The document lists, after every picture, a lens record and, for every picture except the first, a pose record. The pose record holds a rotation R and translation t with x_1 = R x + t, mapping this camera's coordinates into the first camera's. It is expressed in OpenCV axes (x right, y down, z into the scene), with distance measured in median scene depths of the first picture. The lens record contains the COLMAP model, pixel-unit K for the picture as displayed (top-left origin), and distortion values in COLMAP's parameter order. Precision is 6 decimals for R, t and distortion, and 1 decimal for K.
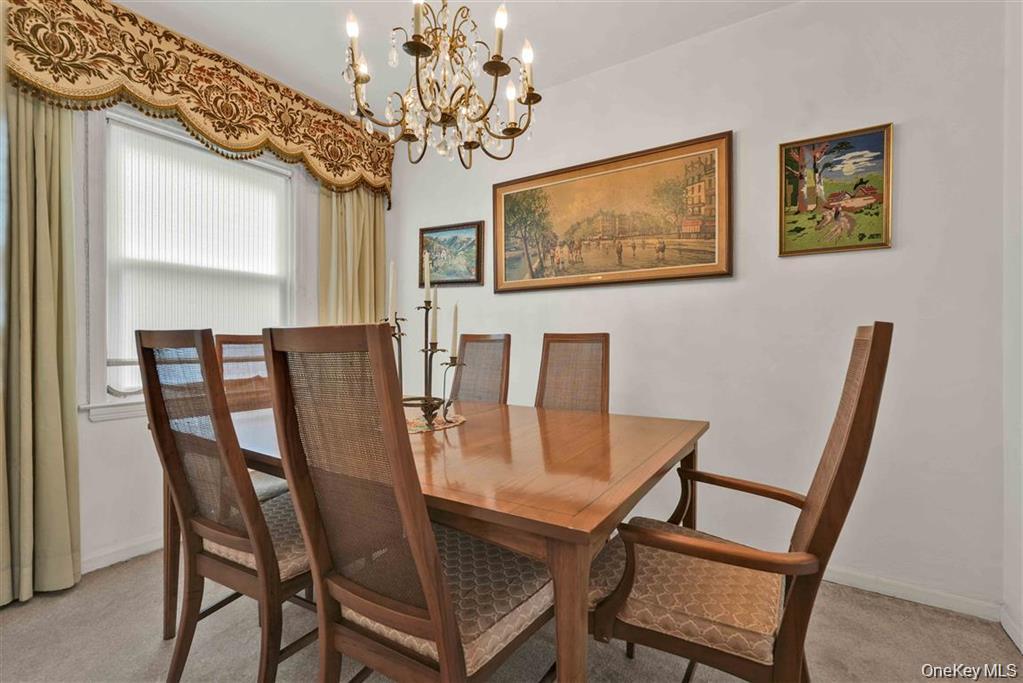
lens RADIAL K [[455.4, 0, 516.4], [0, 455.4, 340.8], [0, 0, 1]] dist [-0.008112, 0.005298]
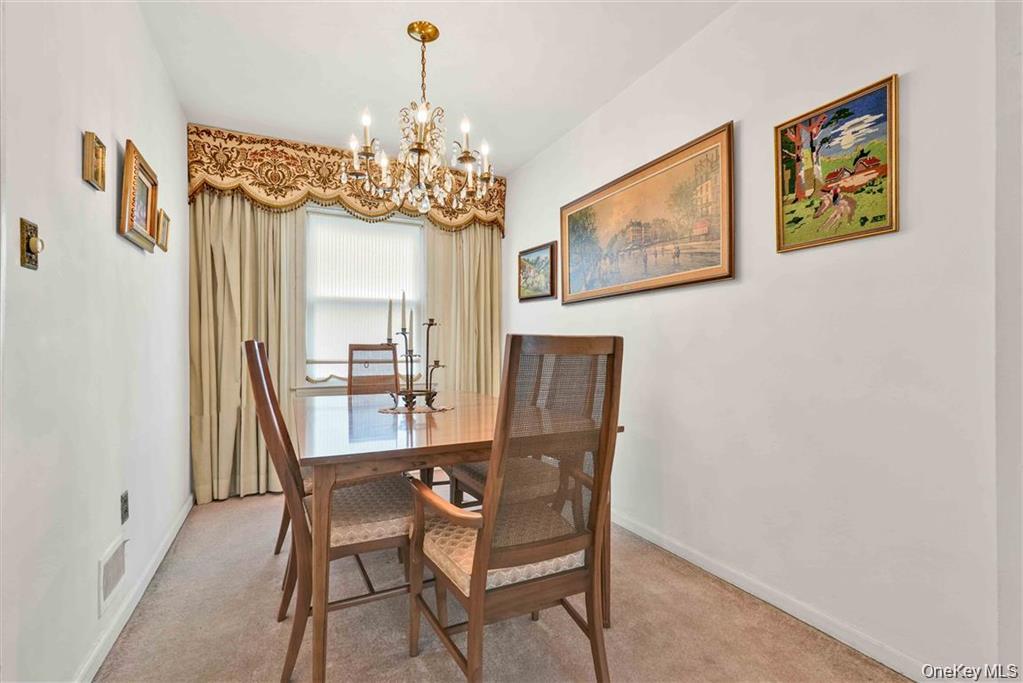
lens RADIAL K [[455.4, 0, 503.1], [0, 455.4, 347.8], [0, 0, 1]] dist [-0.008112, 0.005298]
pose [[0.855326, -0.000686, -0.518090, 0.537586], [0.000505, 1.000000, -0.000490, -0.001198], [0.518090, 0.000157, 0.855326, -0.028650]]
